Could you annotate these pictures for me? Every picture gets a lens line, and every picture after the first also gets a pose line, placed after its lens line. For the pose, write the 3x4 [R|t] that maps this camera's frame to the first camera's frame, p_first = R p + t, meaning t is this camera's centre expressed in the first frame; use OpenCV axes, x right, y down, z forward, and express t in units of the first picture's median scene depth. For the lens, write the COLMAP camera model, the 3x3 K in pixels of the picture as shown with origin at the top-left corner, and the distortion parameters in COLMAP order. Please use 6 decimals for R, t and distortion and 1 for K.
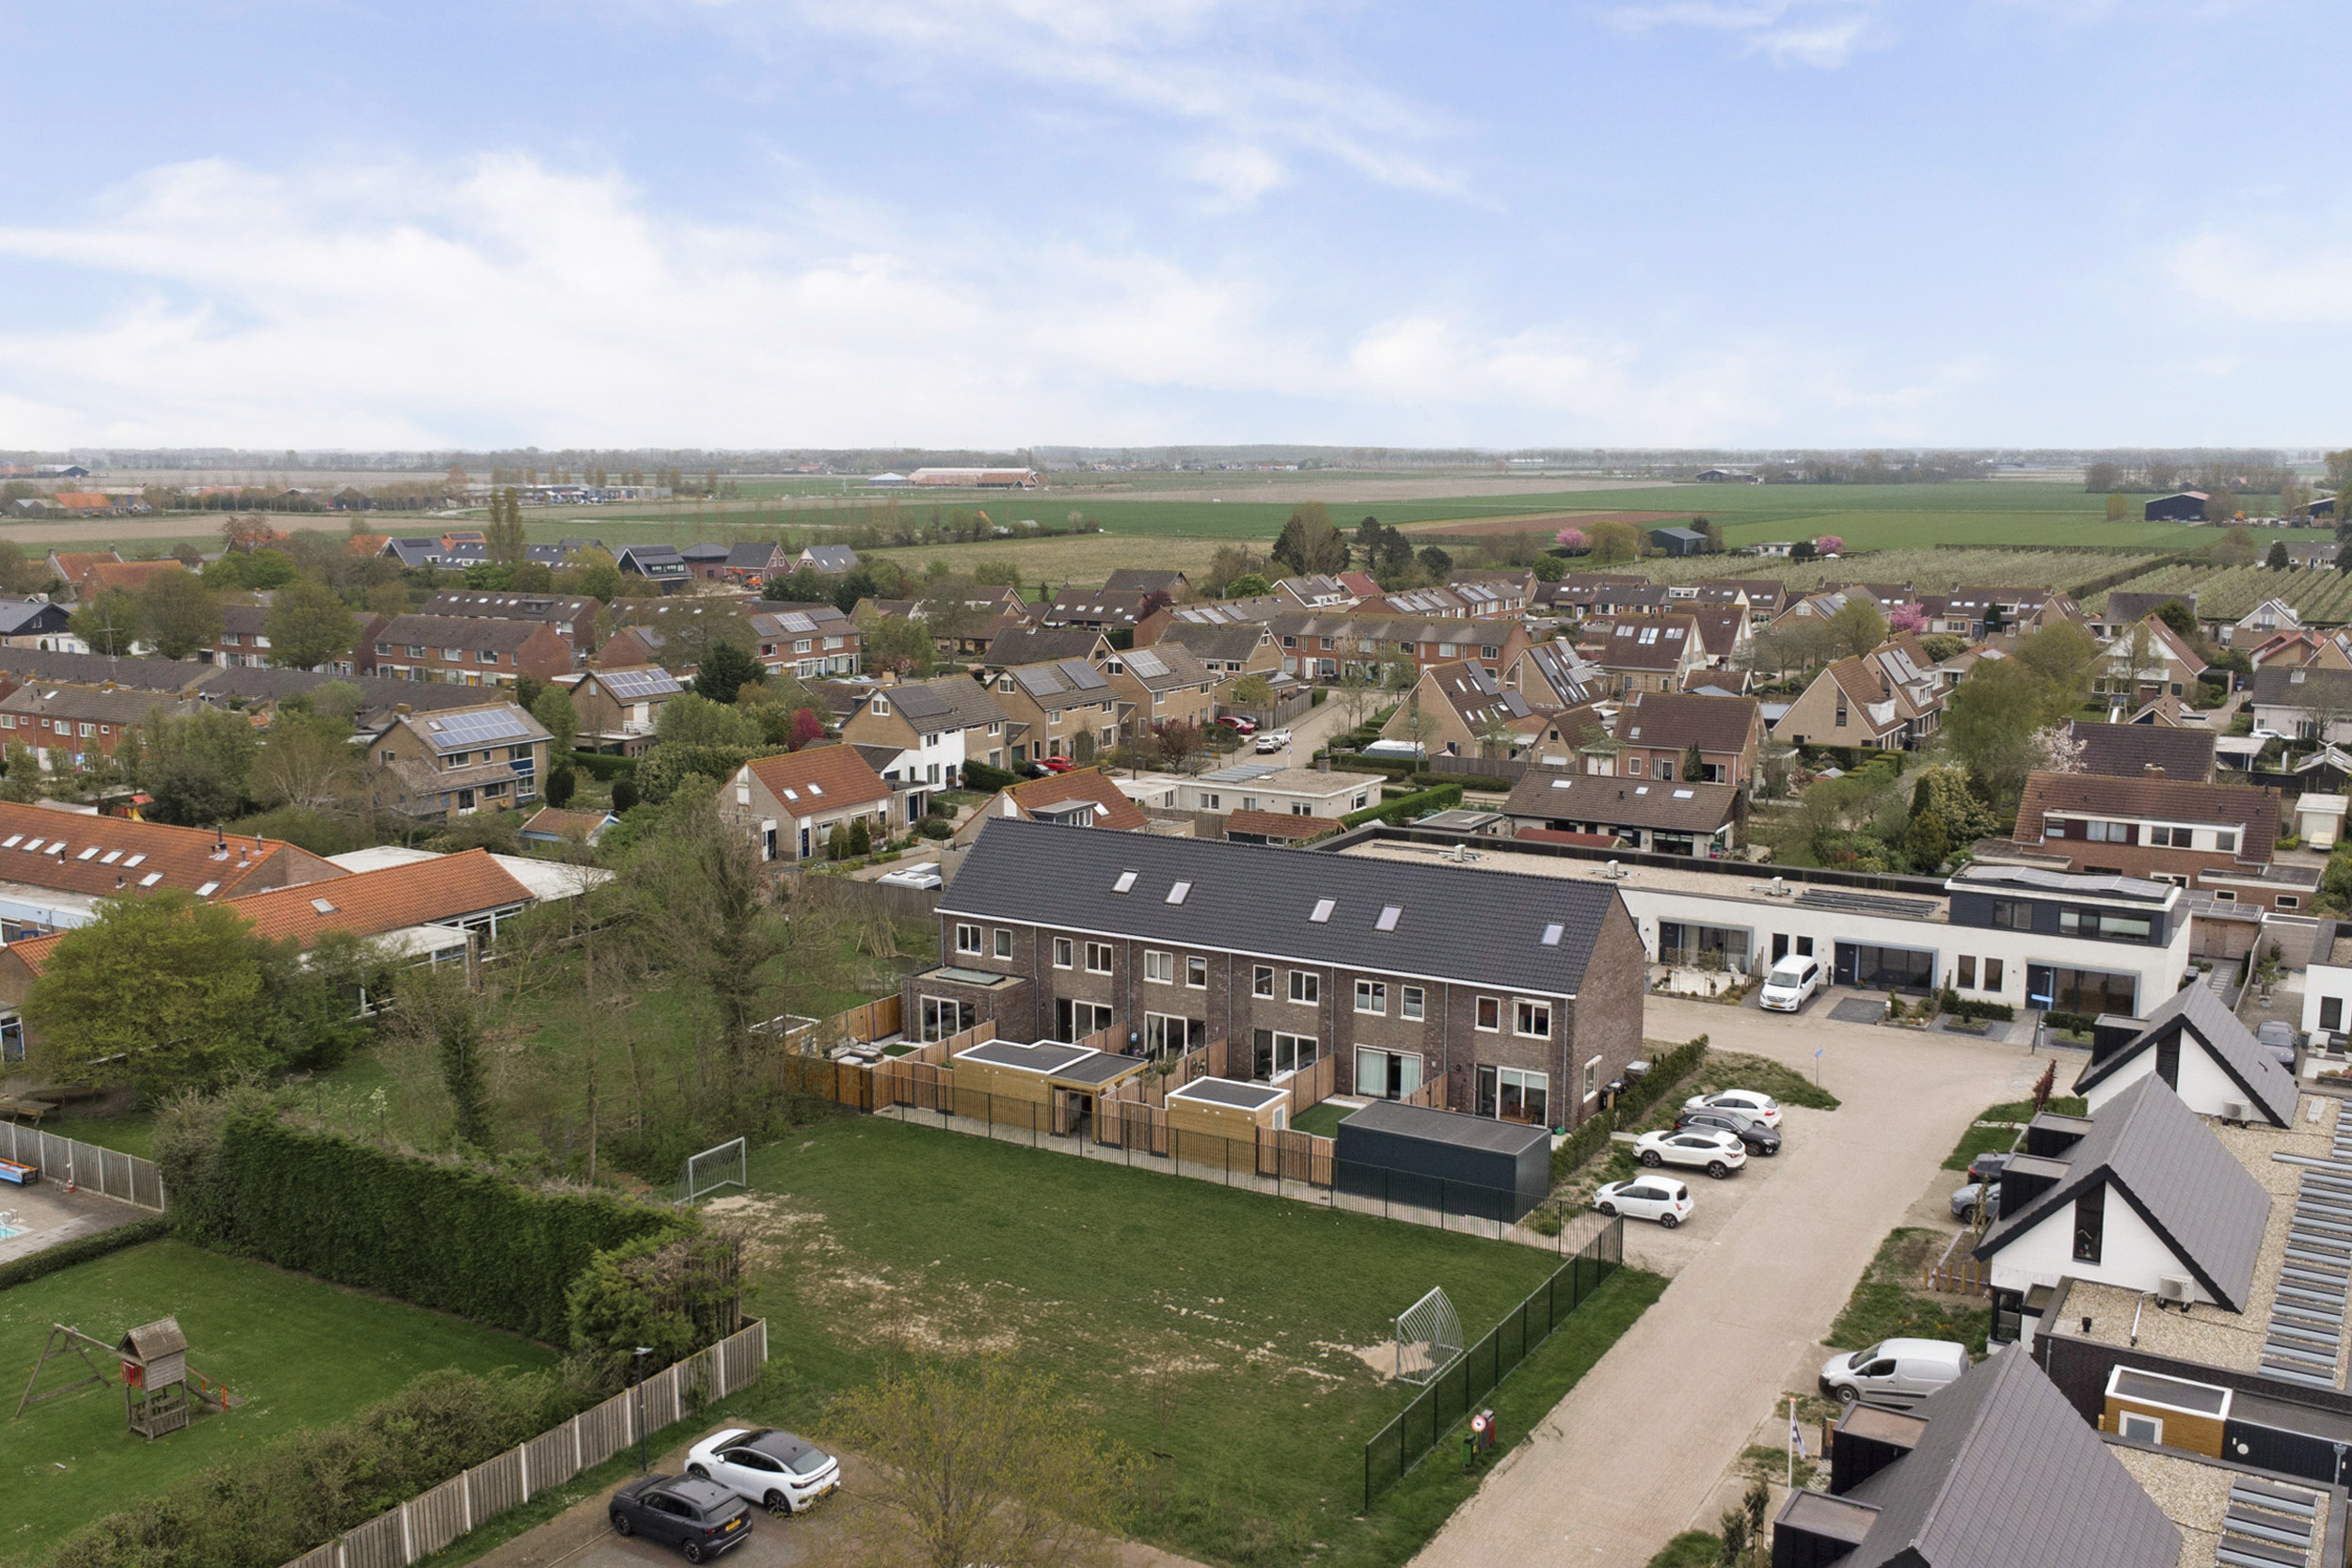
lens RADIAL K [[2008.9, 0, 1176.0], [0, 2008.9, 784.0], [0, 0, 1]] dist [0.012099, -0.007653]
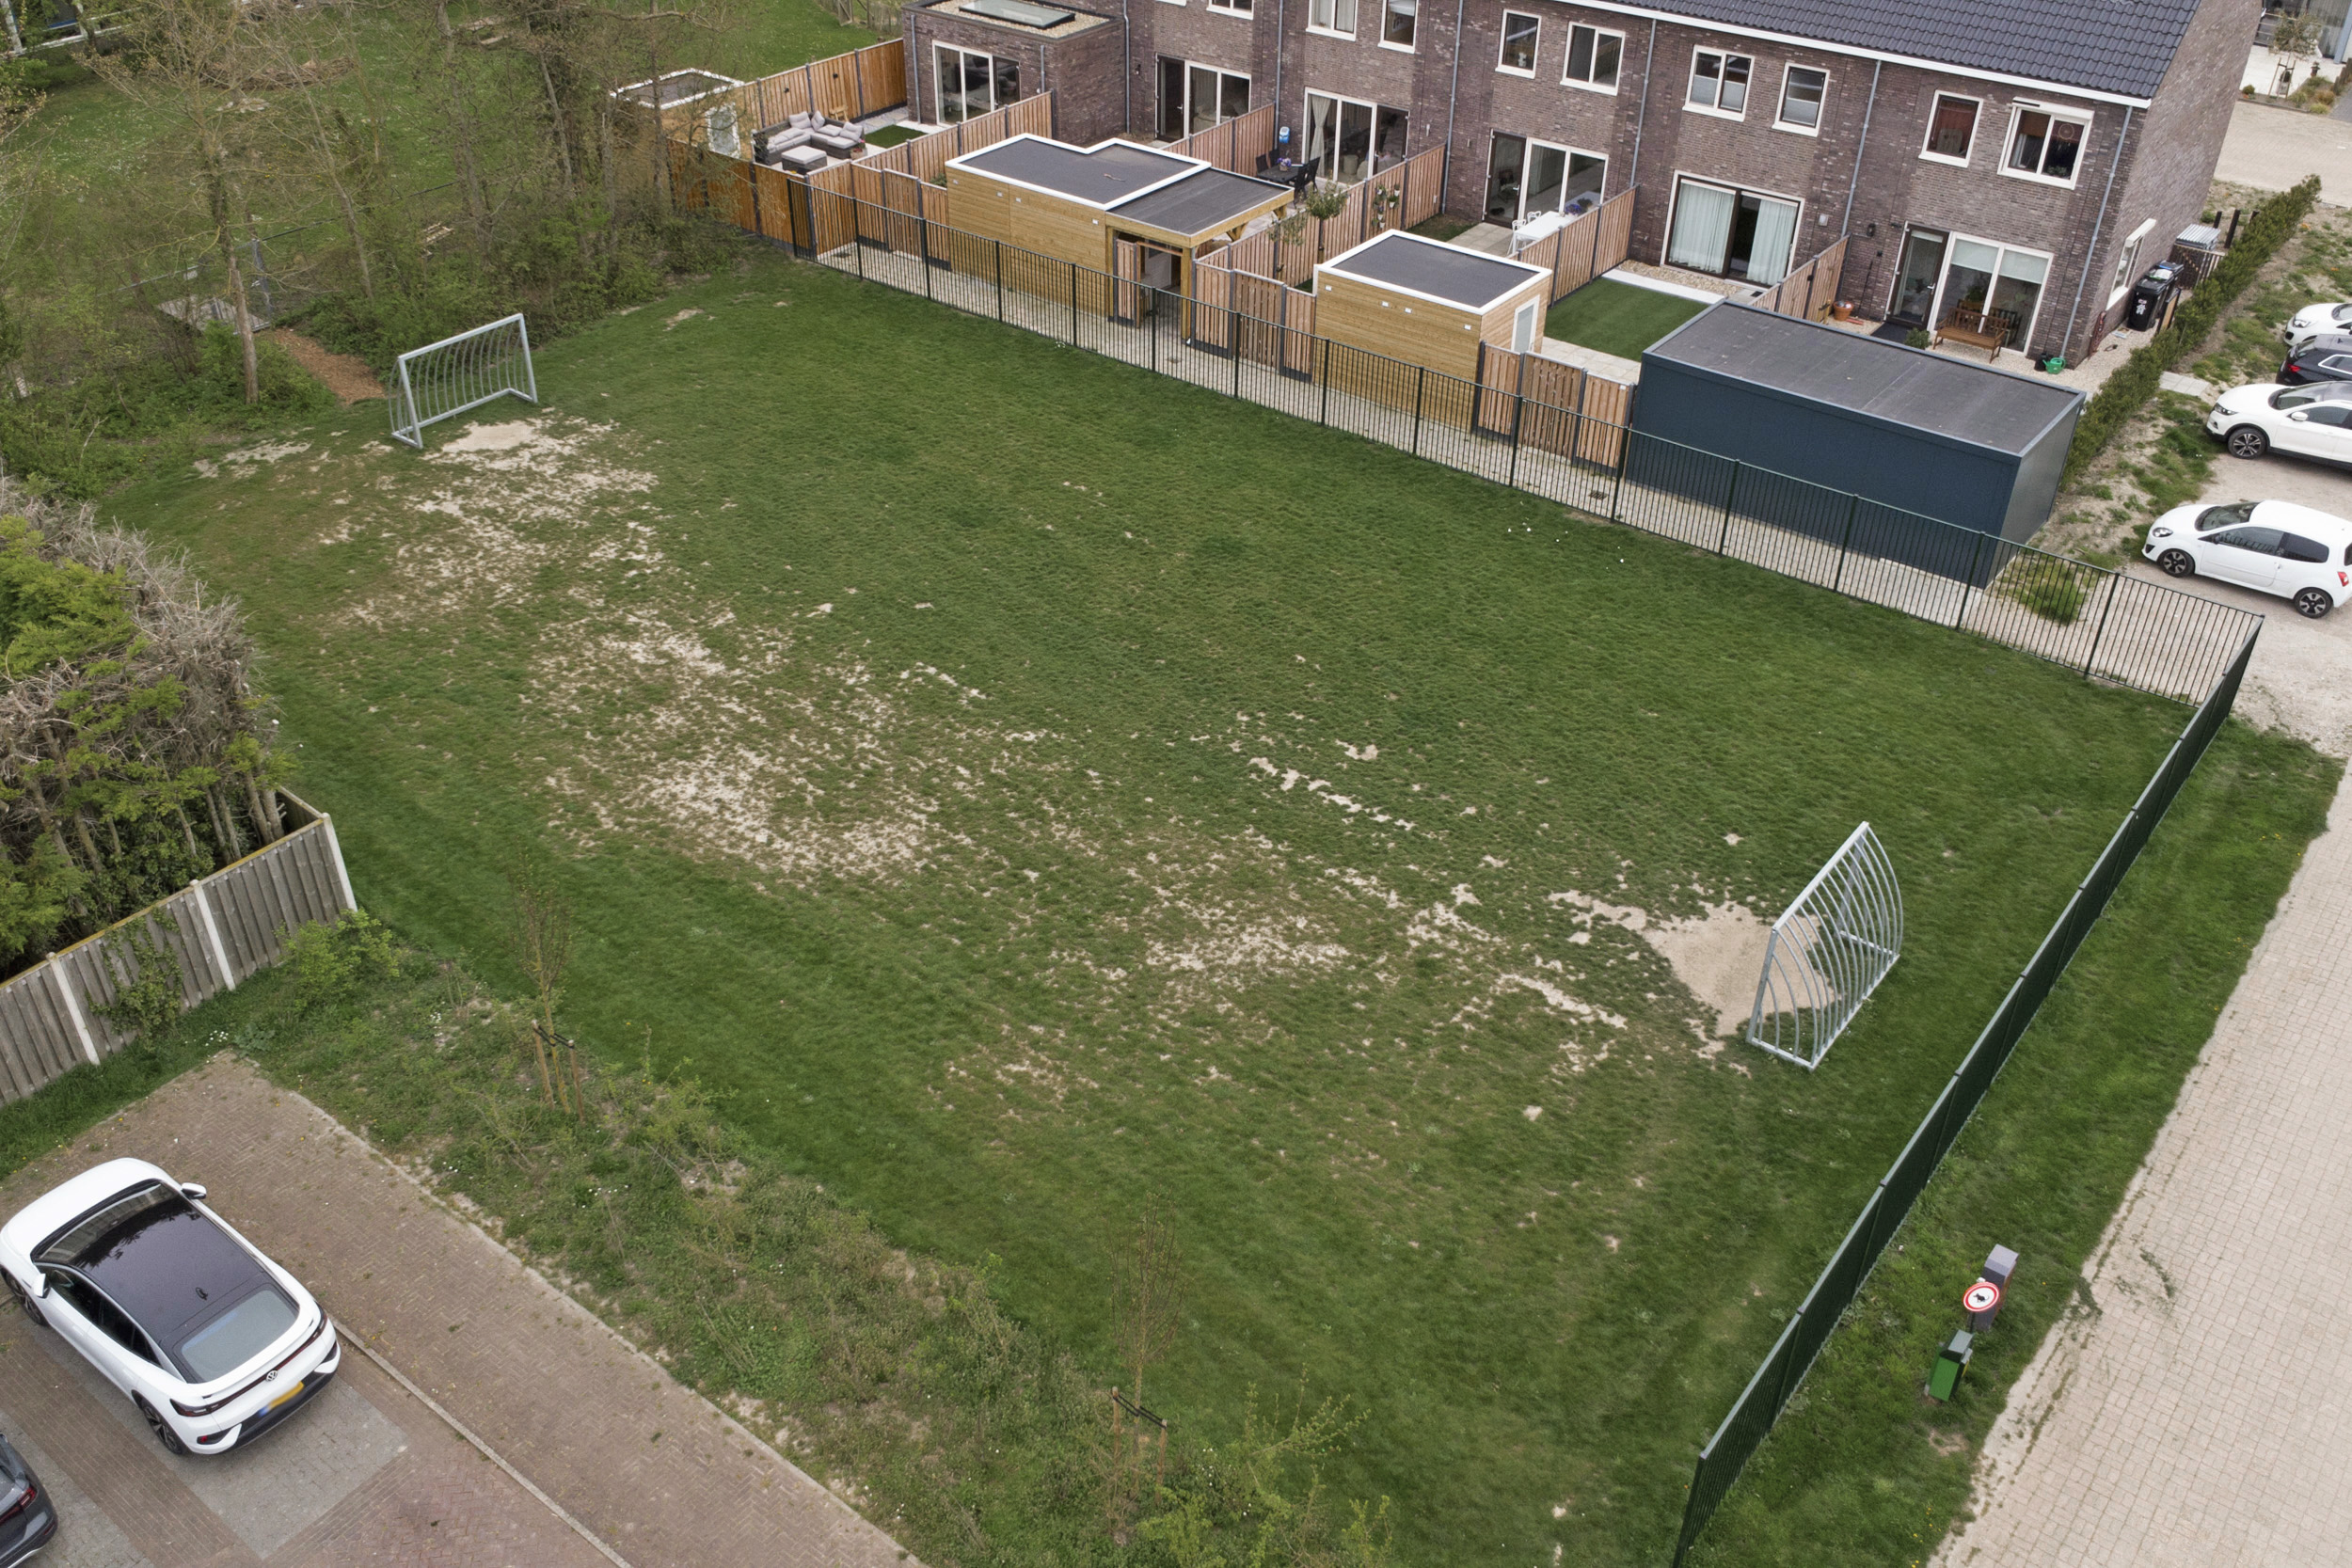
lens RADIAL K [[2008.9, 0, 1176.0], [0, 2008.9, 784.0], [0, 0, 1]] dist [0.012099, -0.007653]
pose [[0.993321, 0.073972, -0.088551, 0.015458], [-0.026690, 0.893950, 0.447371, 0.039794], [0.112254, -0.442019, 0.889954, 0.453820]]
